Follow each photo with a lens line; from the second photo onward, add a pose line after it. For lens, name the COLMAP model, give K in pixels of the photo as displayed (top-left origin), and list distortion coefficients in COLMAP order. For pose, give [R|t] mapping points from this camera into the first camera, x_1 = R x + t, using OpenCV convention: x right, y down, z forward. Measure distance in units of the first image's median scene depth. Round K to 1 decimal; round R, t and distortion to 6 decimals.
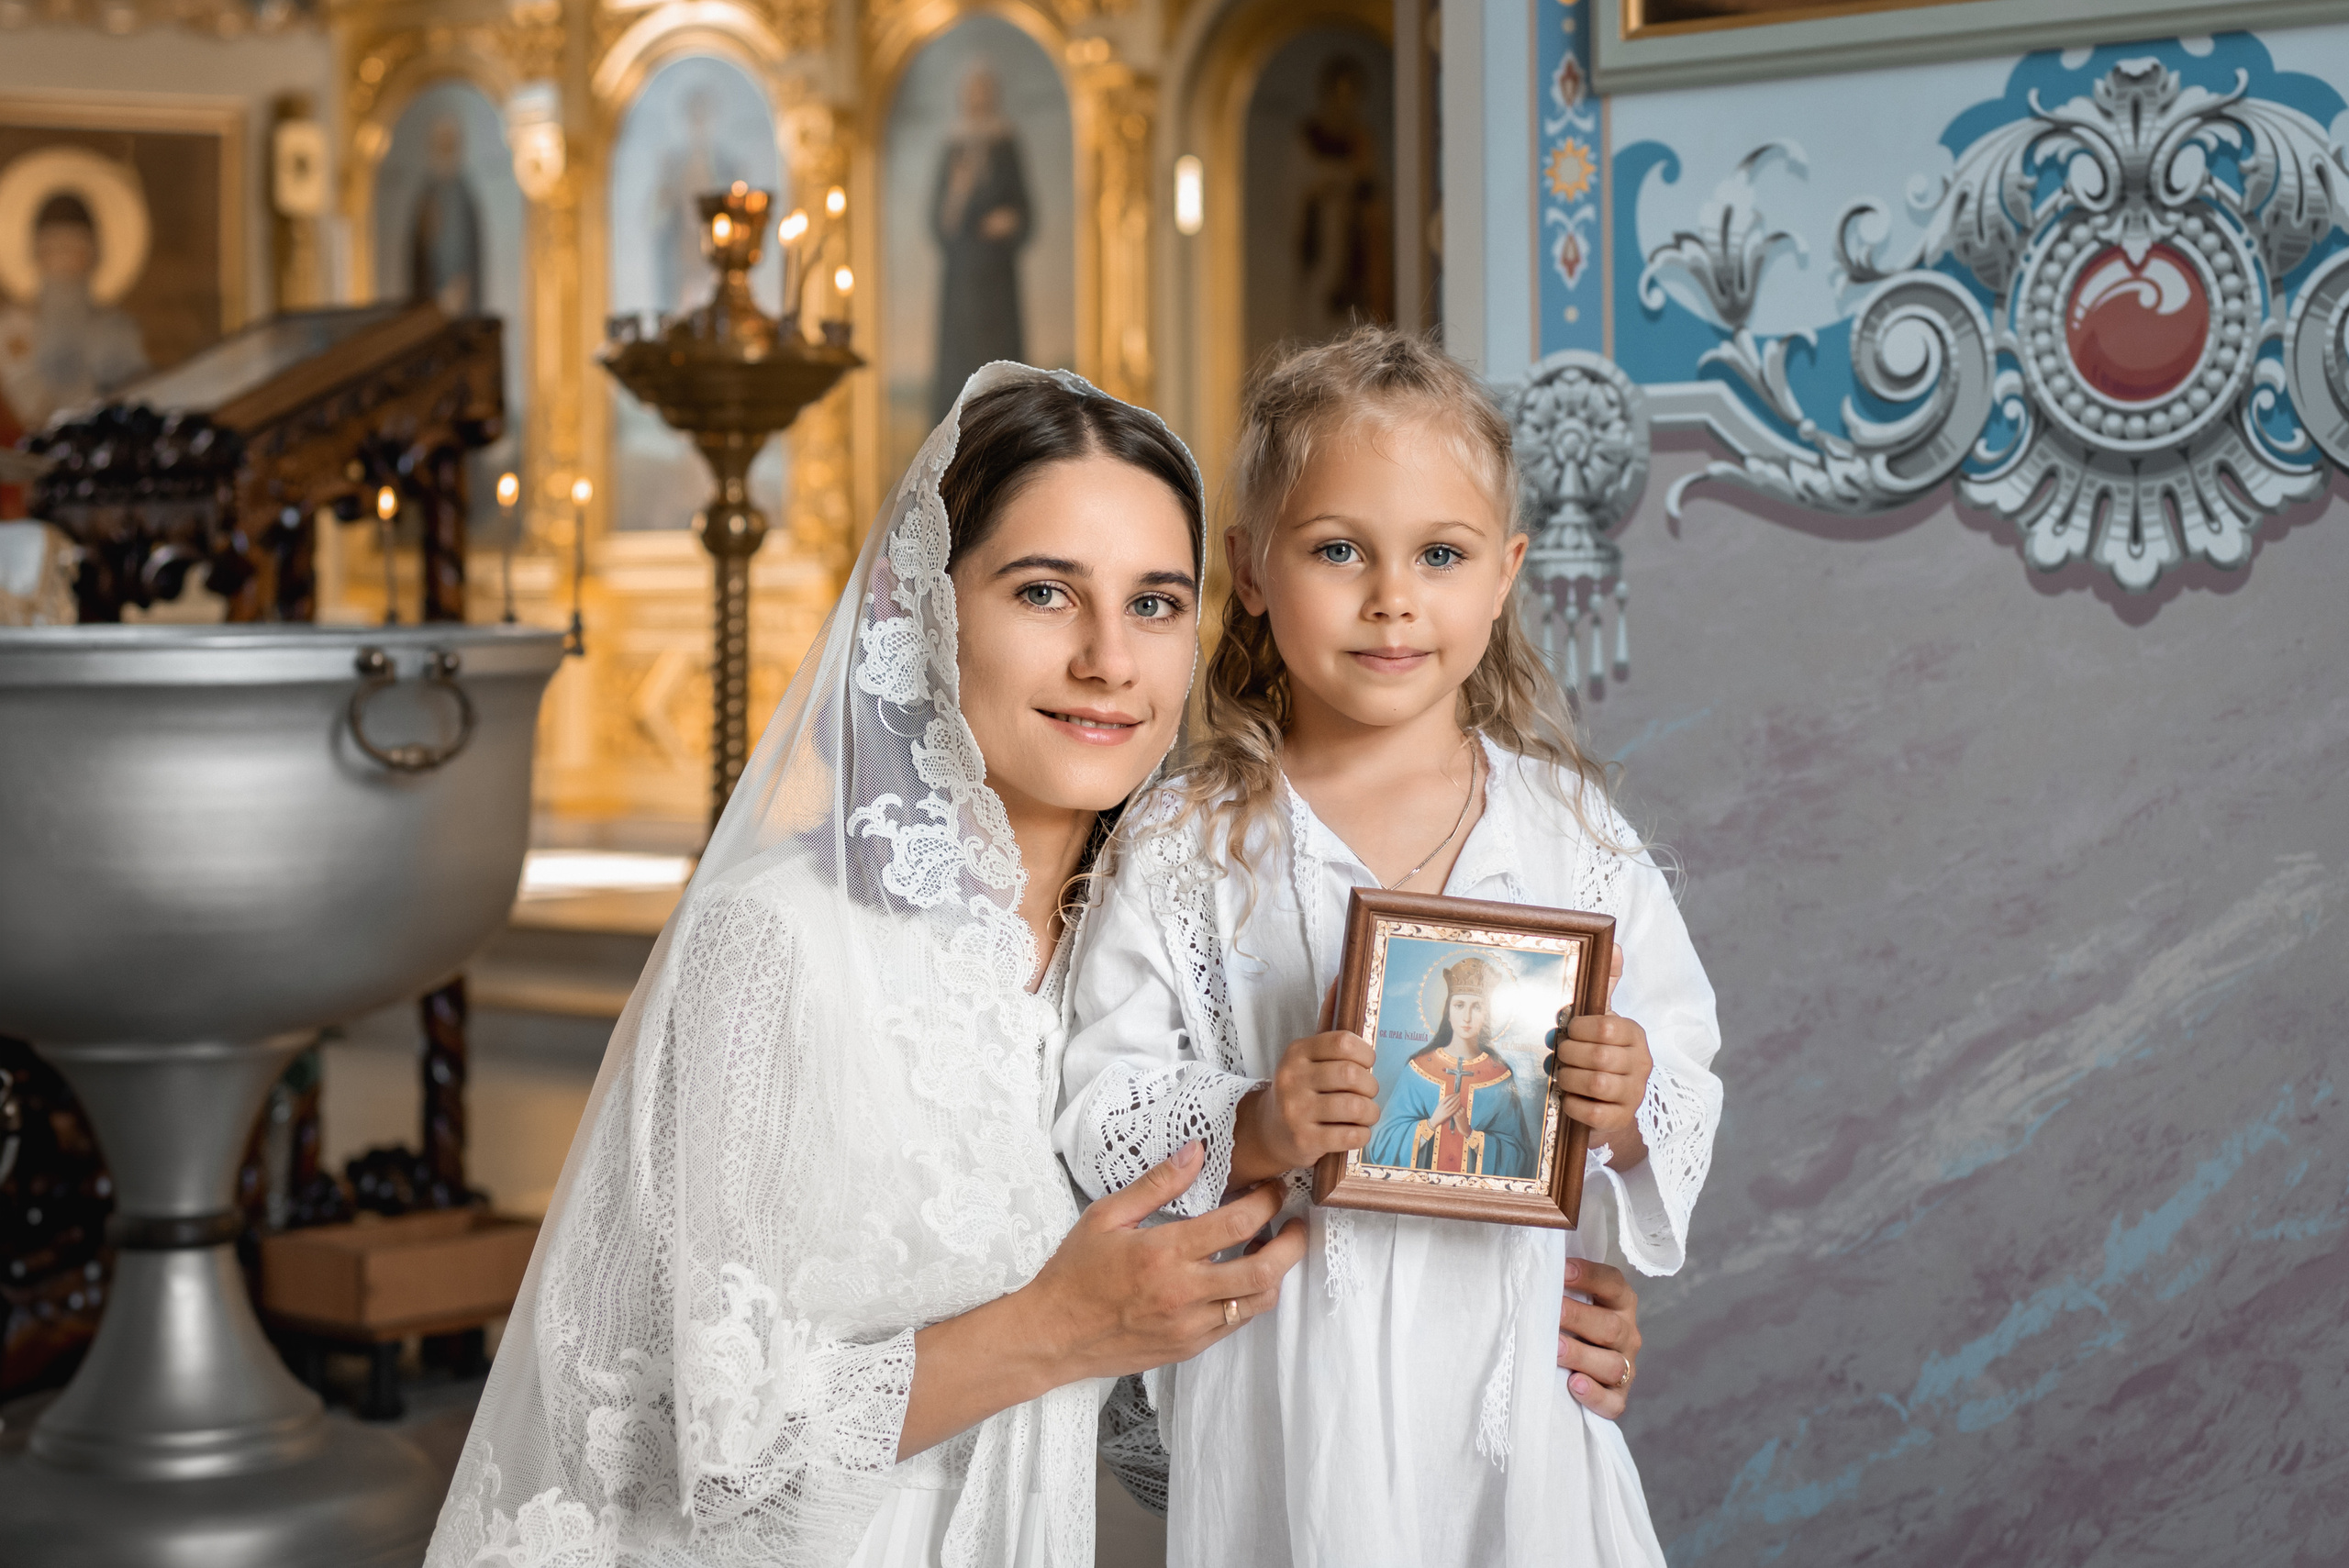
lens RADIAL K [[3914.1, 0, 1174.5], [0, 3914.1, 784.0], [0, 0, 1]] dist [-0.022777, 0.037964]
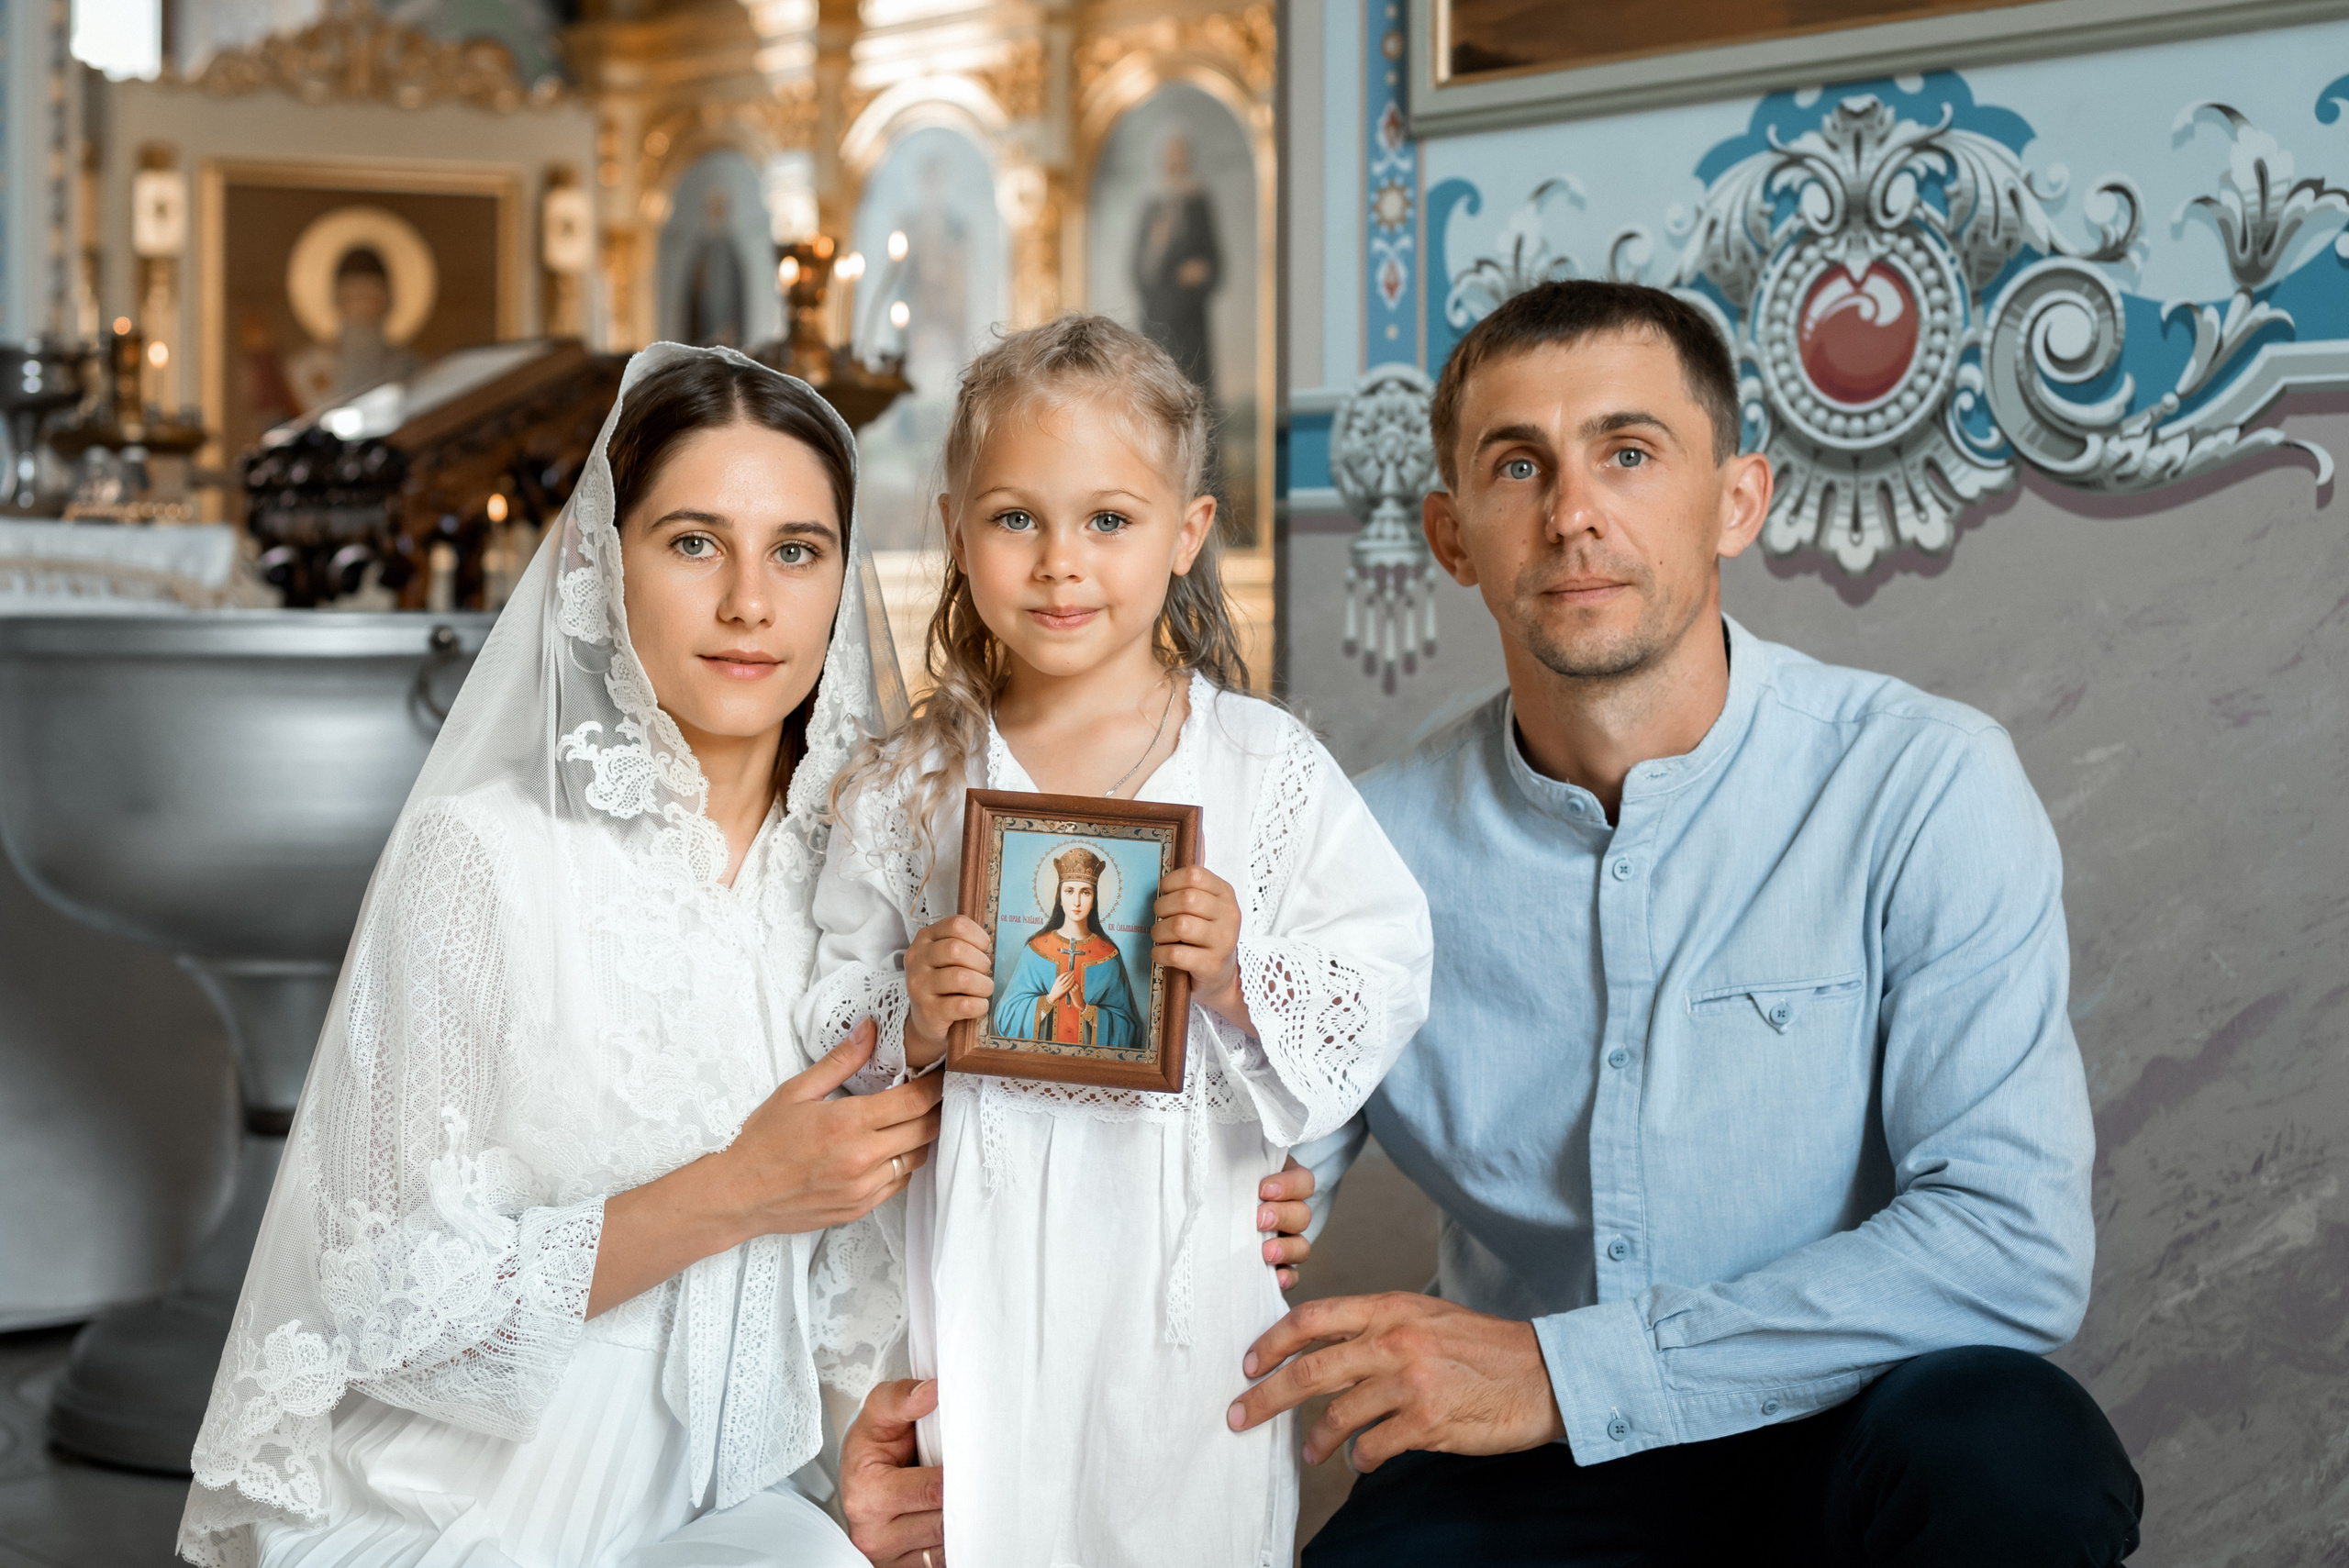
lens RADIAL K [[3914.1, 0, 1174.5], [0, 3914.1, 784.0], [0, 0, 1]] dist [-0.022777, 0.037964]
pose [[0.979930, 0.015187, -0.198764, 0.276662], [-0.019320, 0.999635, -0.018870, 0.034464], [0.198405, 0.022332, 0.979866, -0.123555]]
